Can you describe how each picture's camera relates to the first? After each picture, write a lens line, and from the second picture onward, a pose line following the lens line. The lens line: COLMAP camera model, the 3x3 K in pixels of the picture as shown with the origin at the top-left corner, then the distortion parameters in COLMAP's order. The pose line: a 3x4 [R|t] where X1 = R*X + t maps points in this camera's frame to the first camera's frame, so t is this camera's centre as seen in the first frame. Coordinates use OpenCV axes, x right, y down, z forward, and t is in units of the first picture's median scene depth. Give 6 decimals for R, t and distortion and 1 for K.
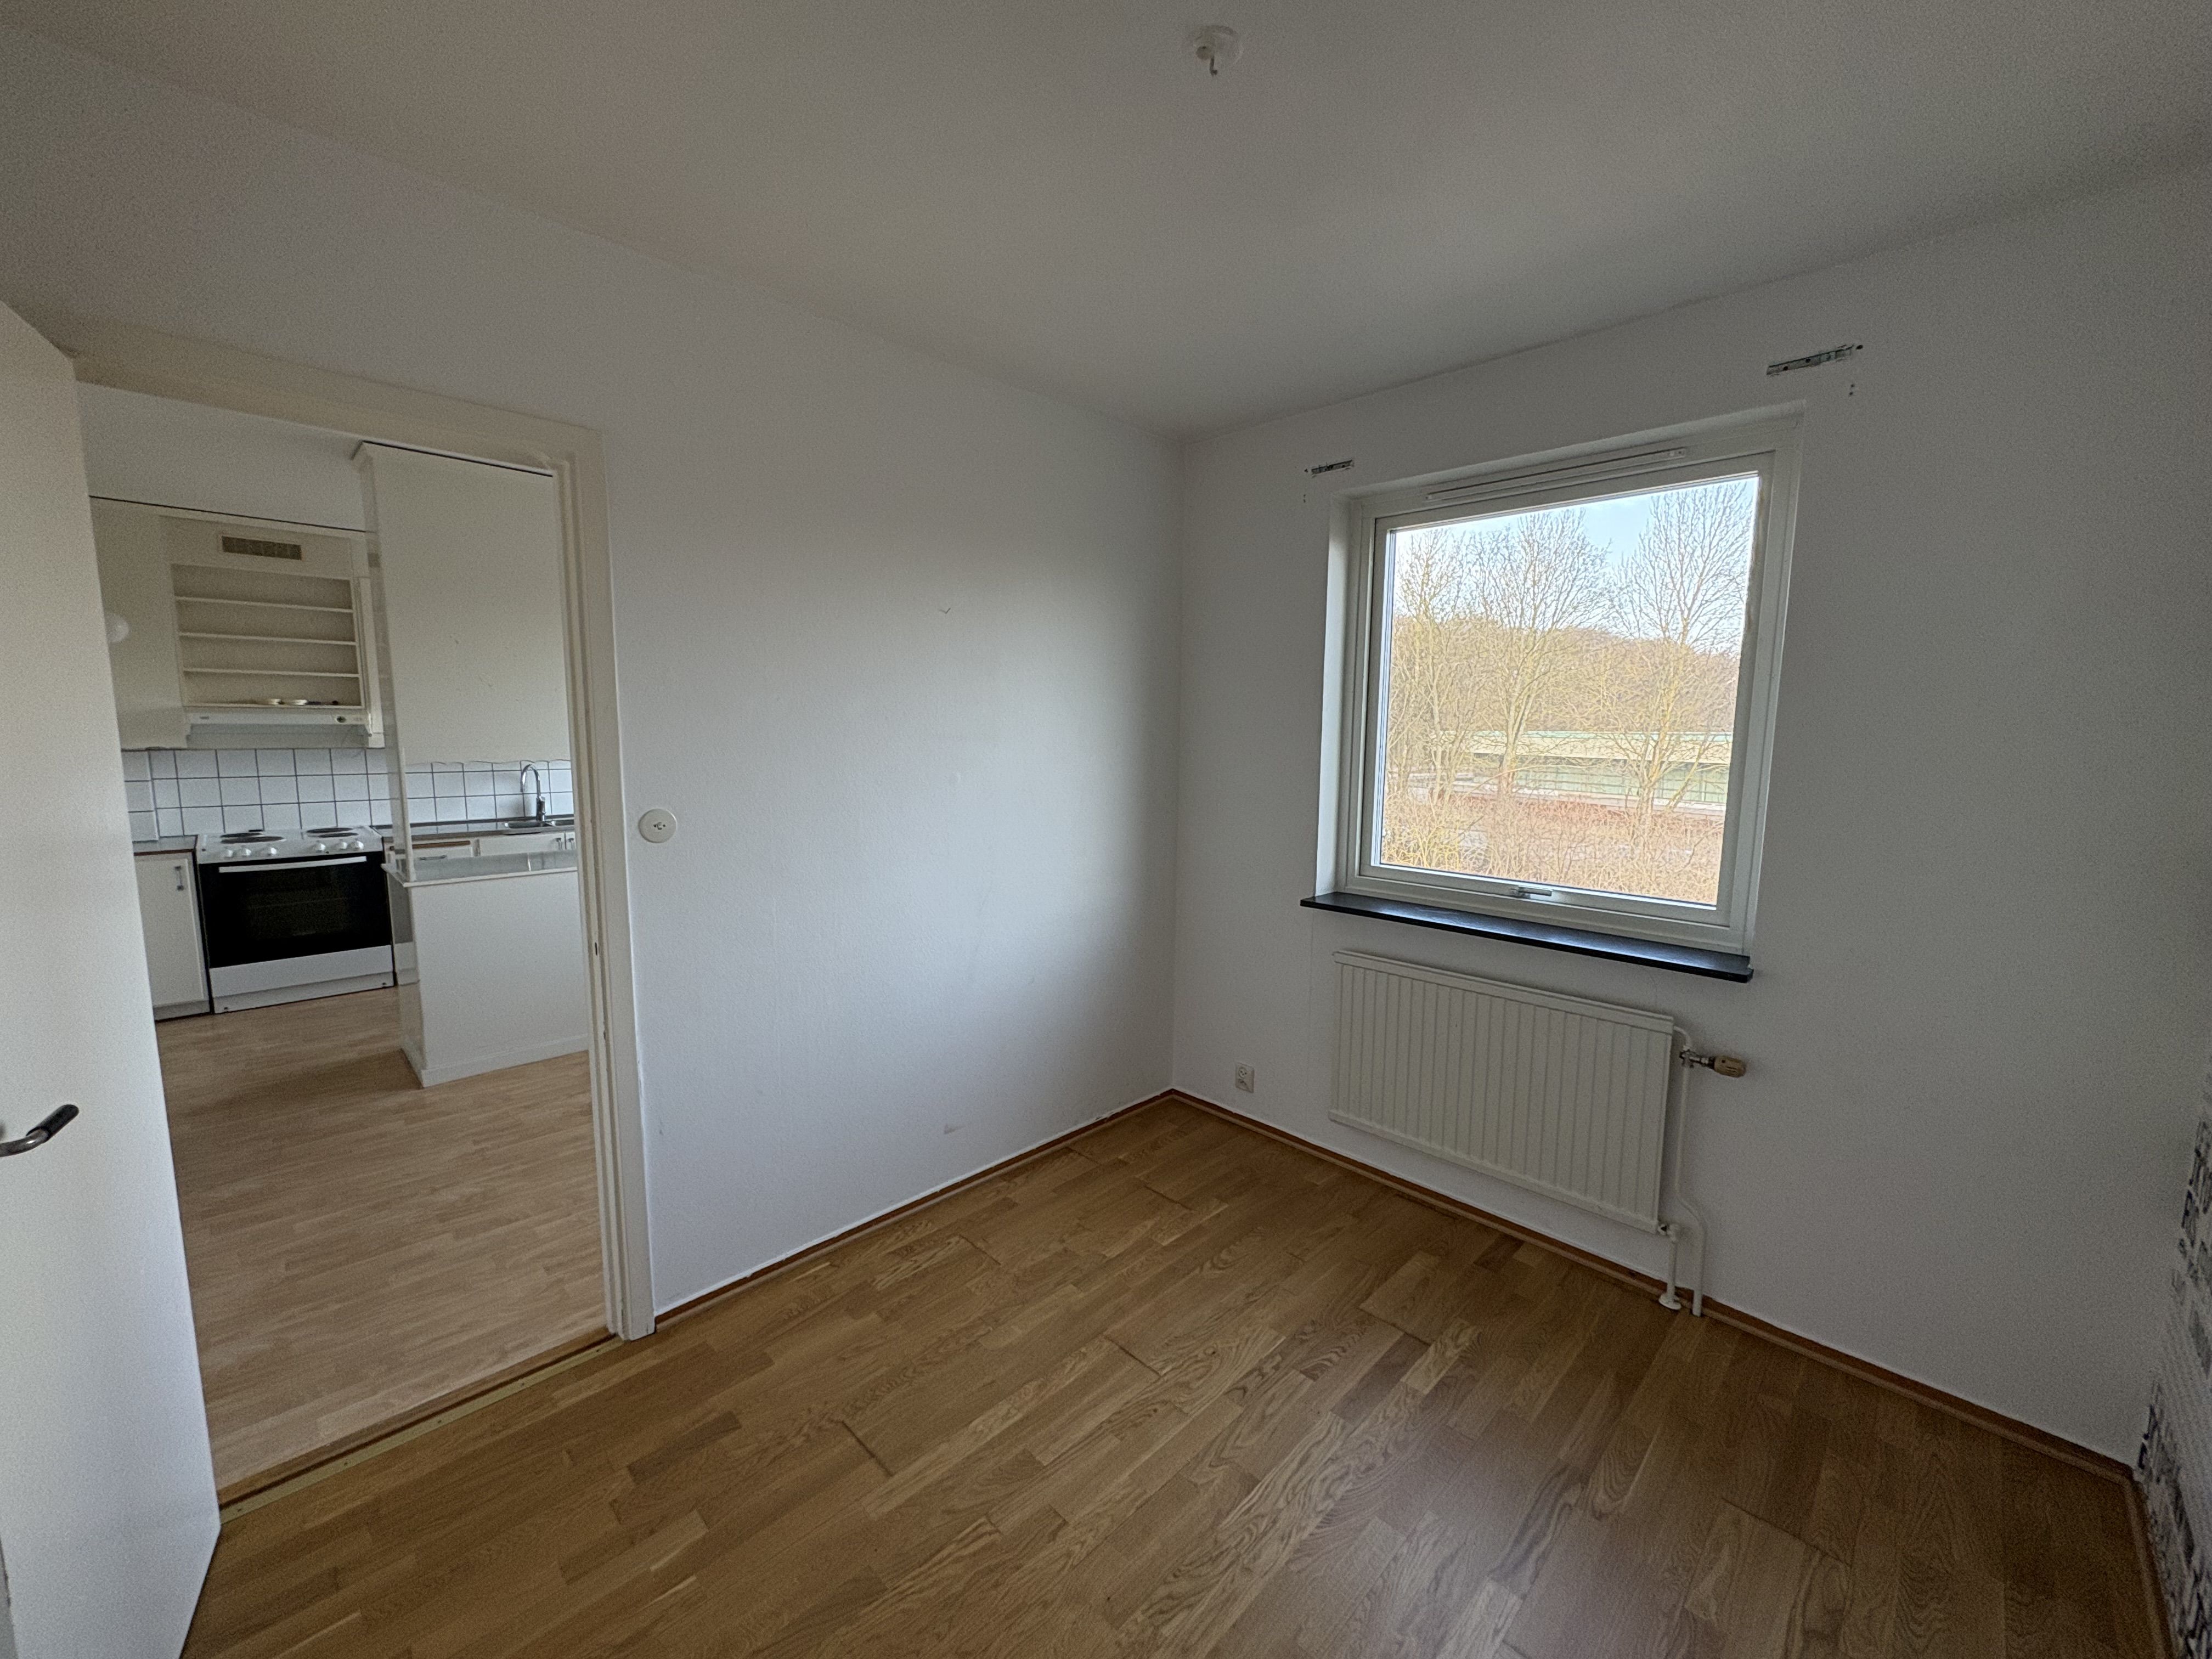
lens RADIAL K [[882.8, 0, 1110.0], [0, 882.8, 845.5], [0, 0, 1]] dist [-0.000587, -0.000429]
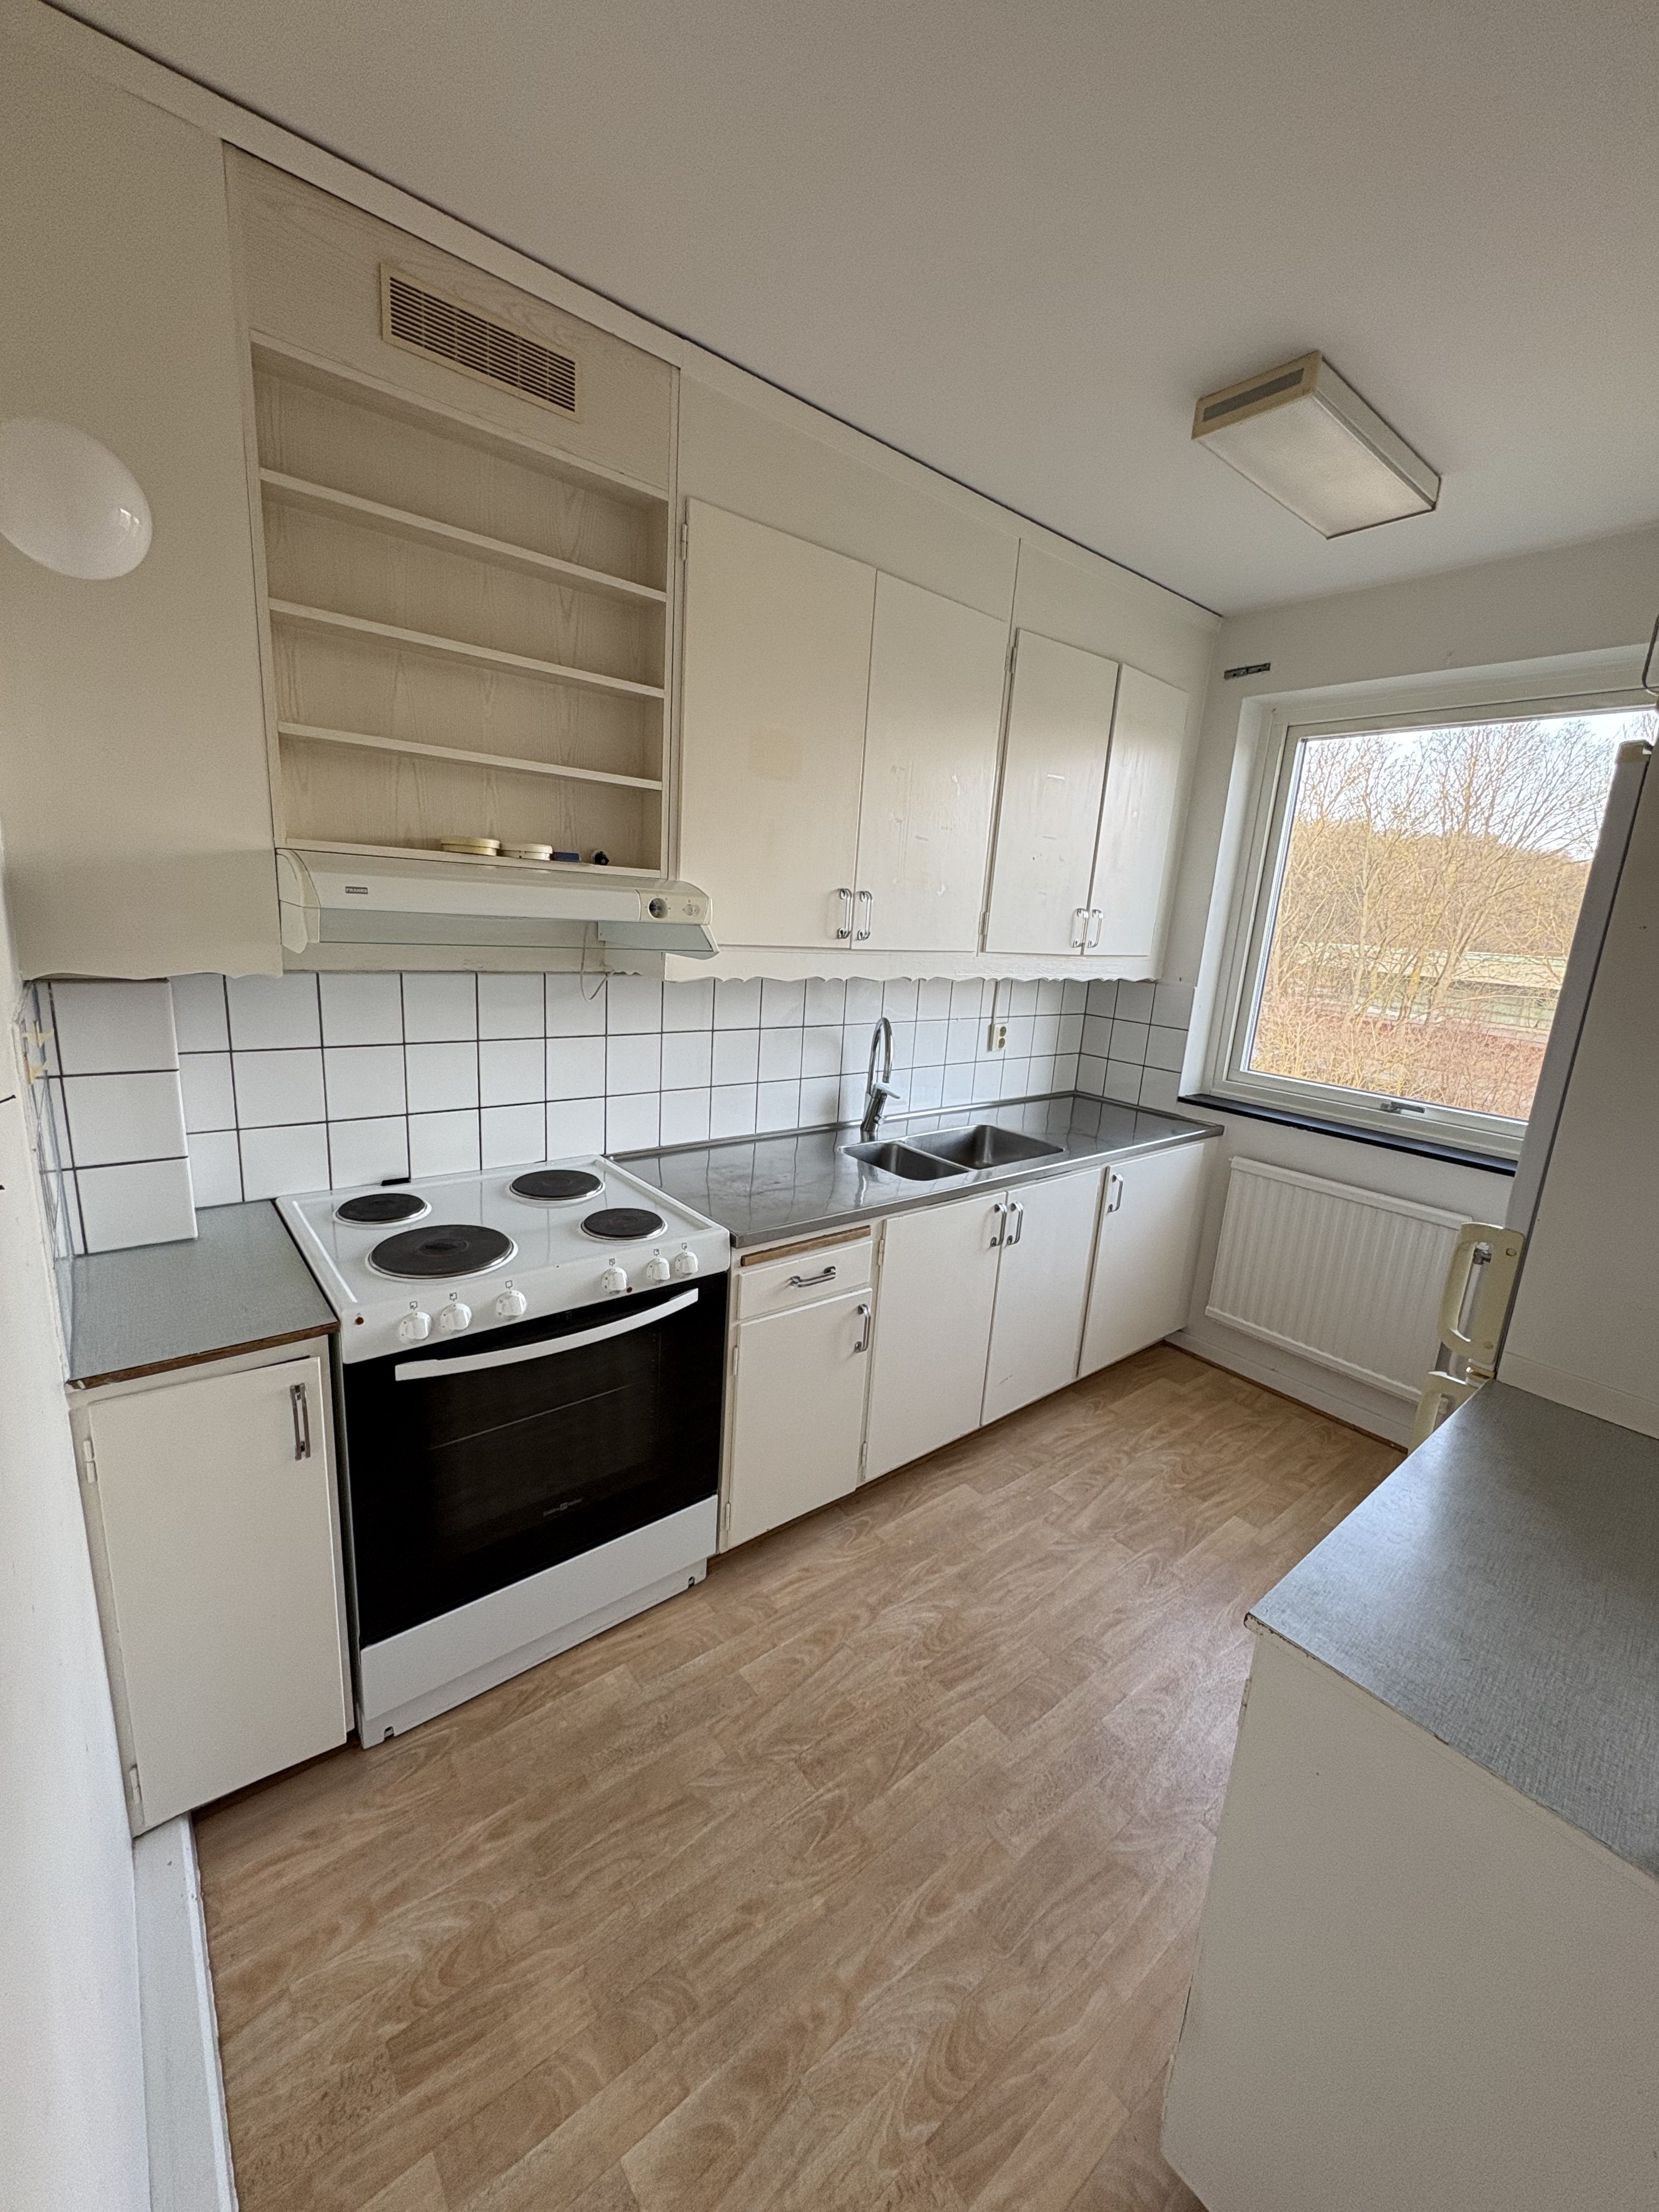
lens RADIAL K [[882.8, 0, 821.1], [0, 882.8, 1106.1], [0, 0, 1]] dist [-0.000587, -0.000429]
pose [[0.993551, 0.068614, -0.090265, -0.817828], [-0.059589, 0.993288, 0.099133, -0.109544], [0.096461, -0.093115, 0.990972, 0.691590]]
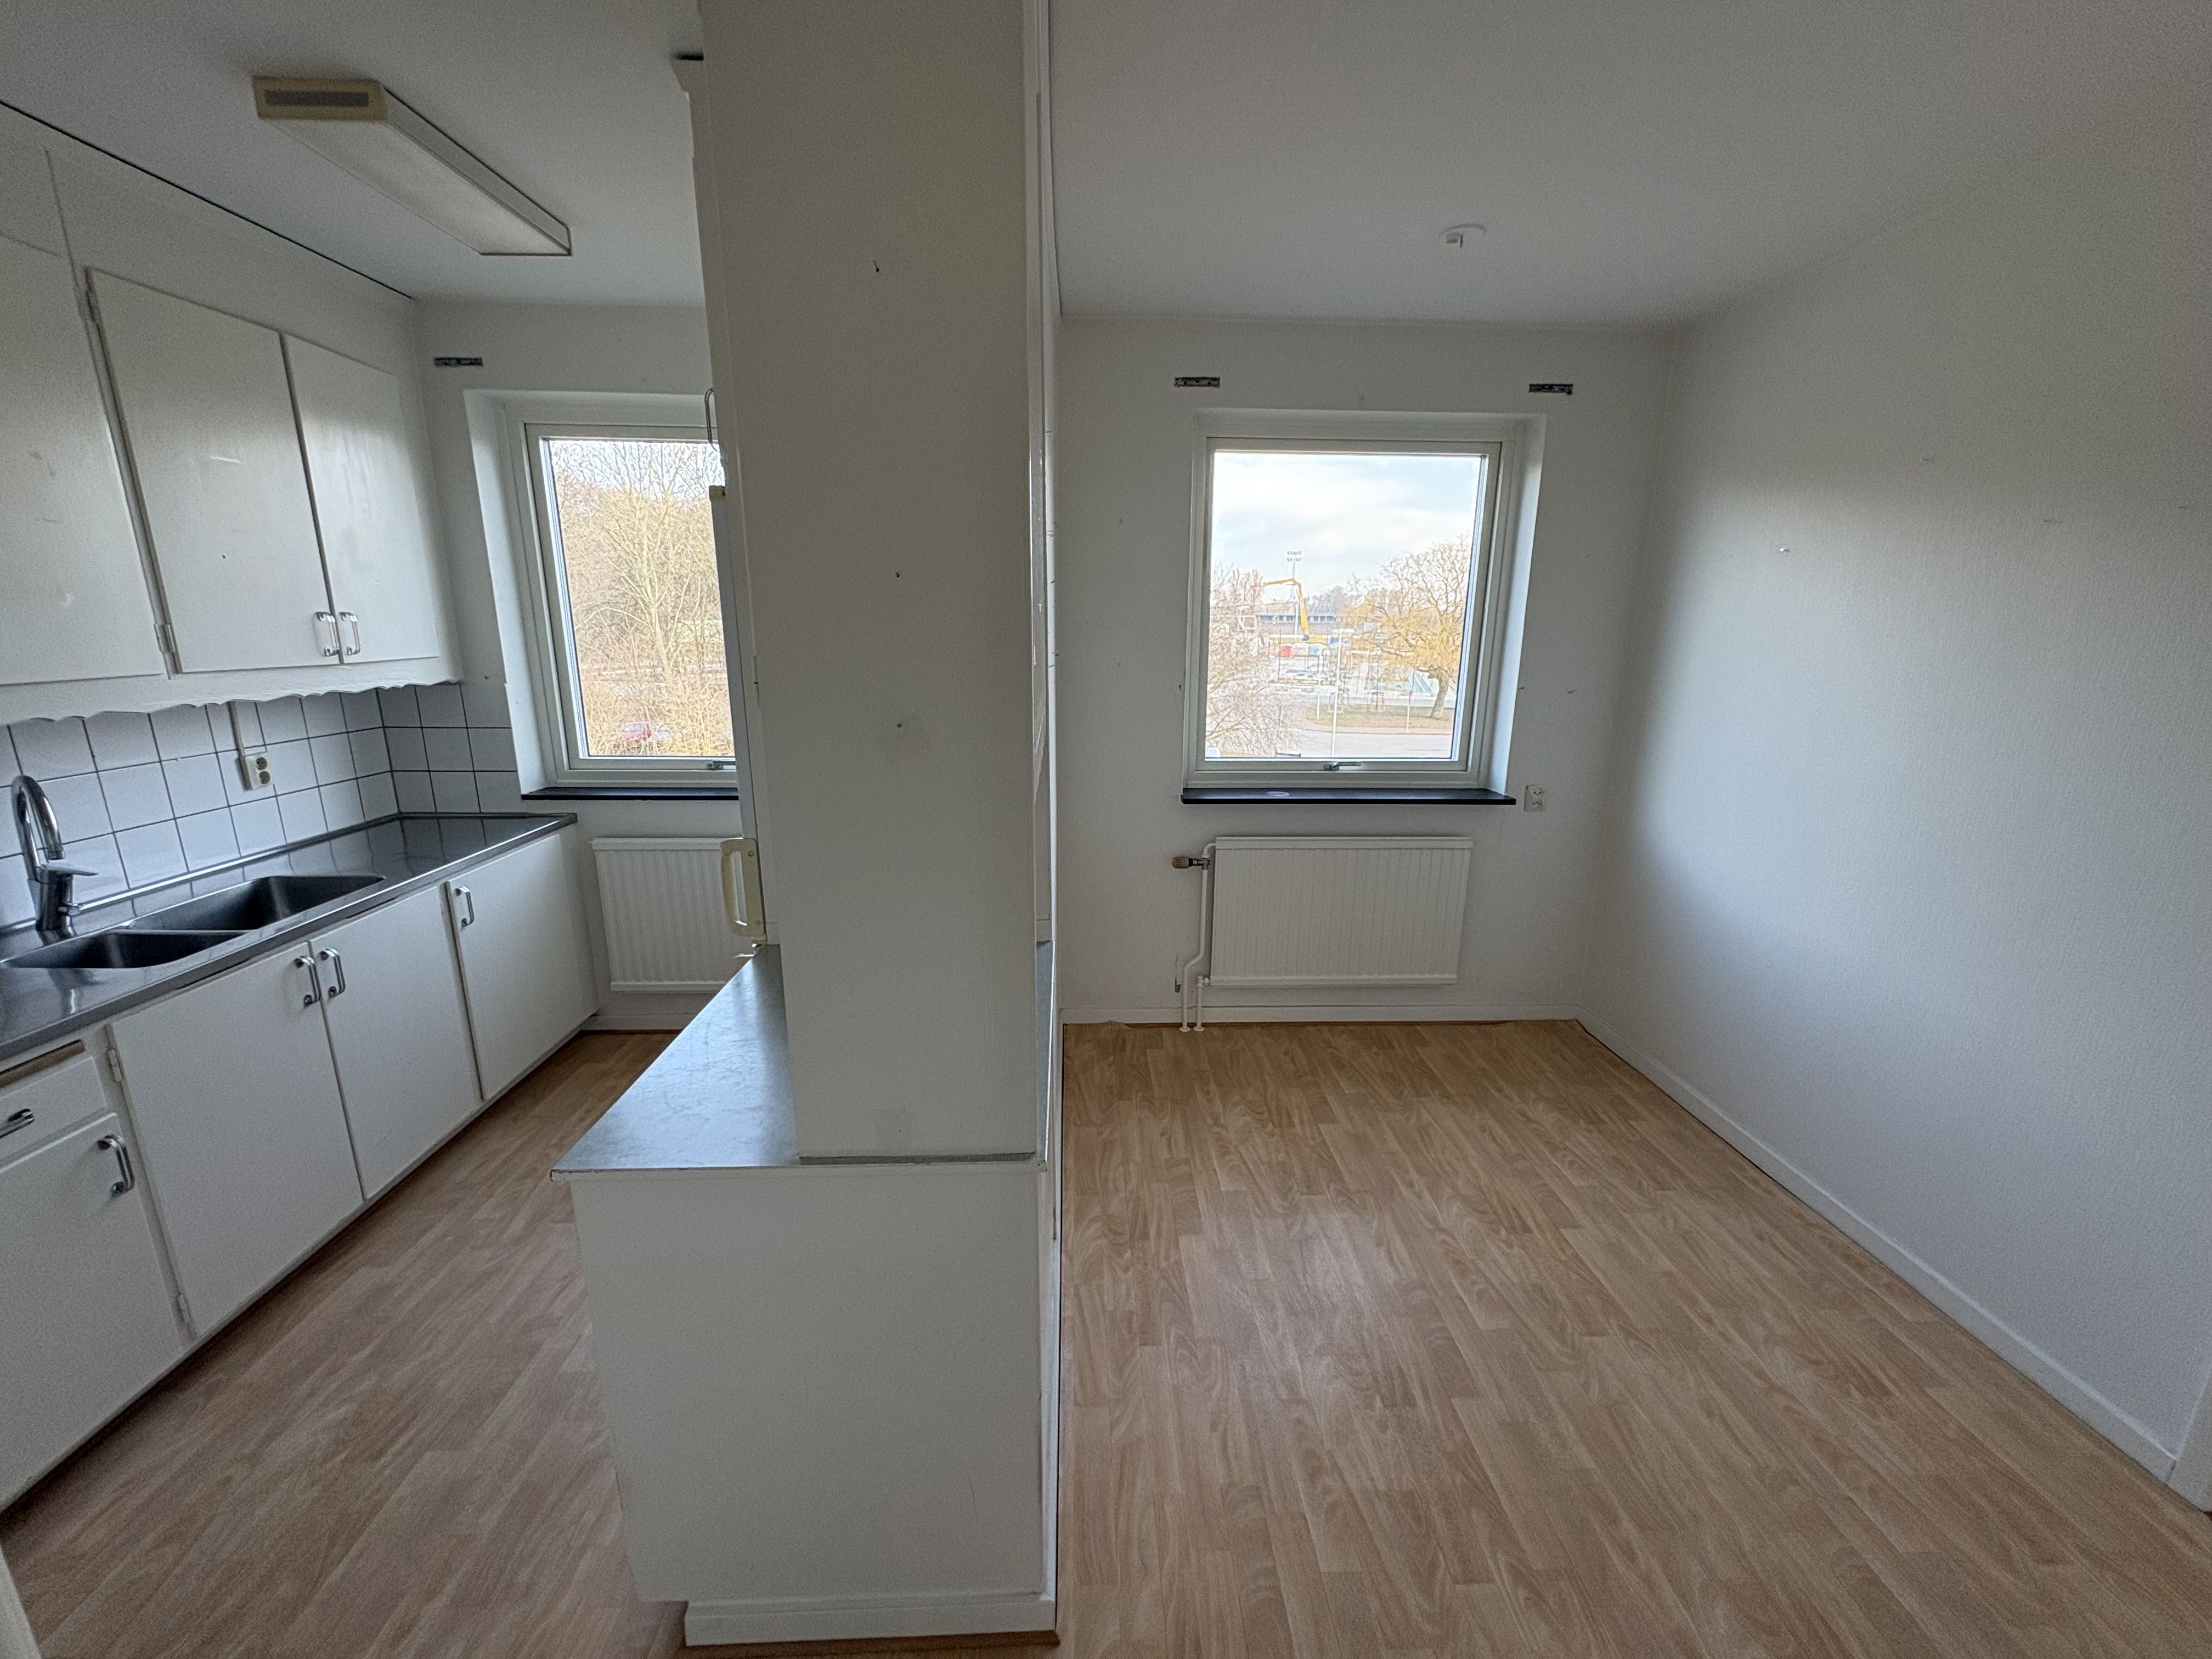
lens RADIAL K [[882.8, 0, 1117.3], [0, 882.8, 829.6], [0, 0, 1]] dist [-0.000587, -0.000429]
pose [[0.672190, -0.181404, 0.717811, -0.787373], [0.092382, 0.982493, 0.161783, -0.106723], [-0.734592, -0.042436, 0.677181, 0.591779]]
